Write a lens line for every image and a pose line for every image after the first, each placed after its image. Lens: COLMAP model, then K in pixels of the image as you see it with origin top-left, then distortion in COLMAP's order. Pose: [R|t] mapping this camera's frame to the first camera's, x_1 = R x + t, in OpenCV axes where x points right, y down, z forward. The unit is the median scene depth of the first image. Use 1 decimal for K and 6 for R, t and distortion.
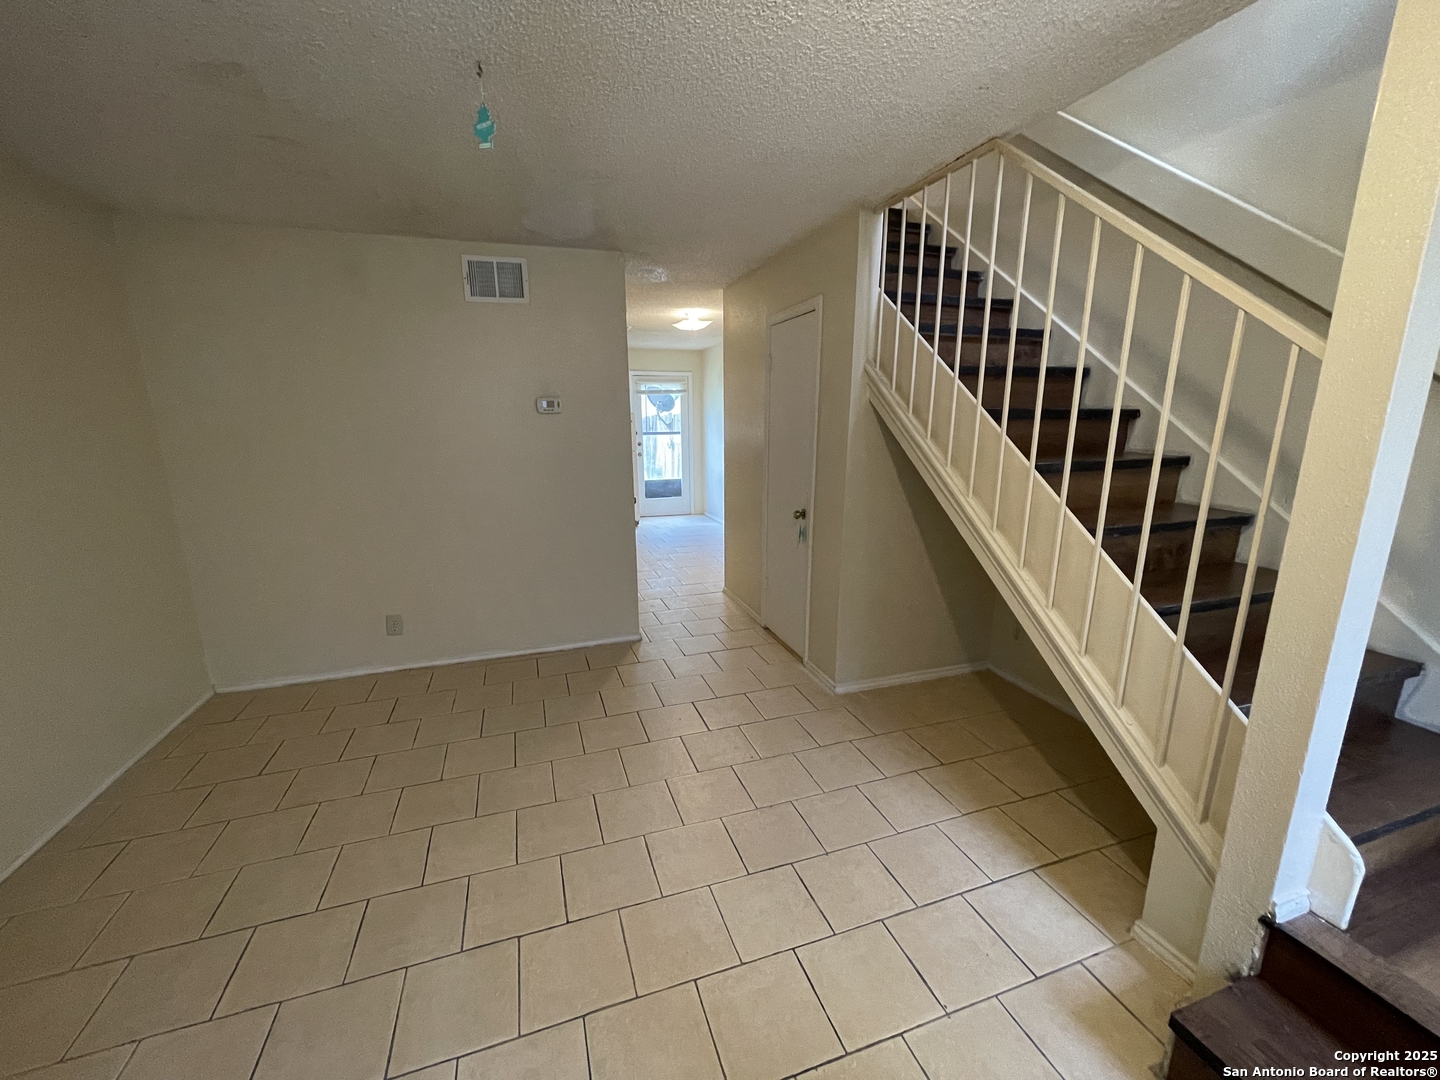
lens RADIAL K [[585.2, 0, 711.2], [0, 585.2, 543.1], [0, 0, 1]] dist [0.002564, 0.000359]
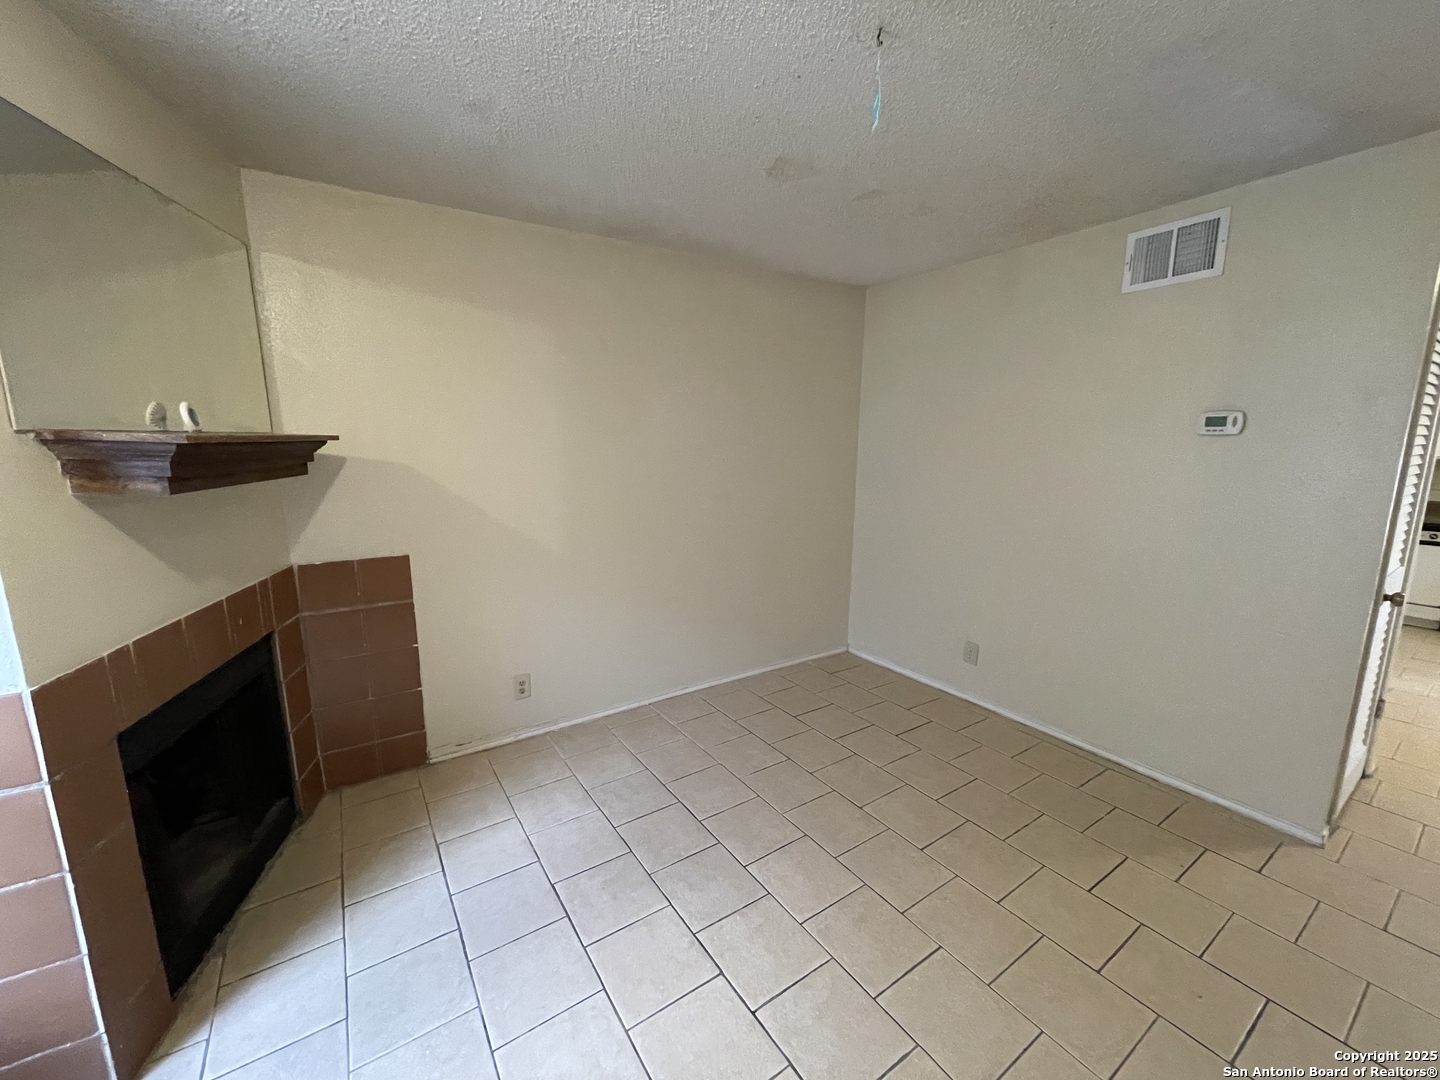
lens RADIAL K [[585.2, 0, 712.4], [0, 585.2, 537.4], [0, 0, 1]] dist [0.002564, 0.000359]
pose [[0.256160, 0.170526, -0.951474, 0.246650], [-0.208061, 0.970971, 0.118006, -0.072934], [0.943977, 0.167737, 0.284204, 0.312418]]
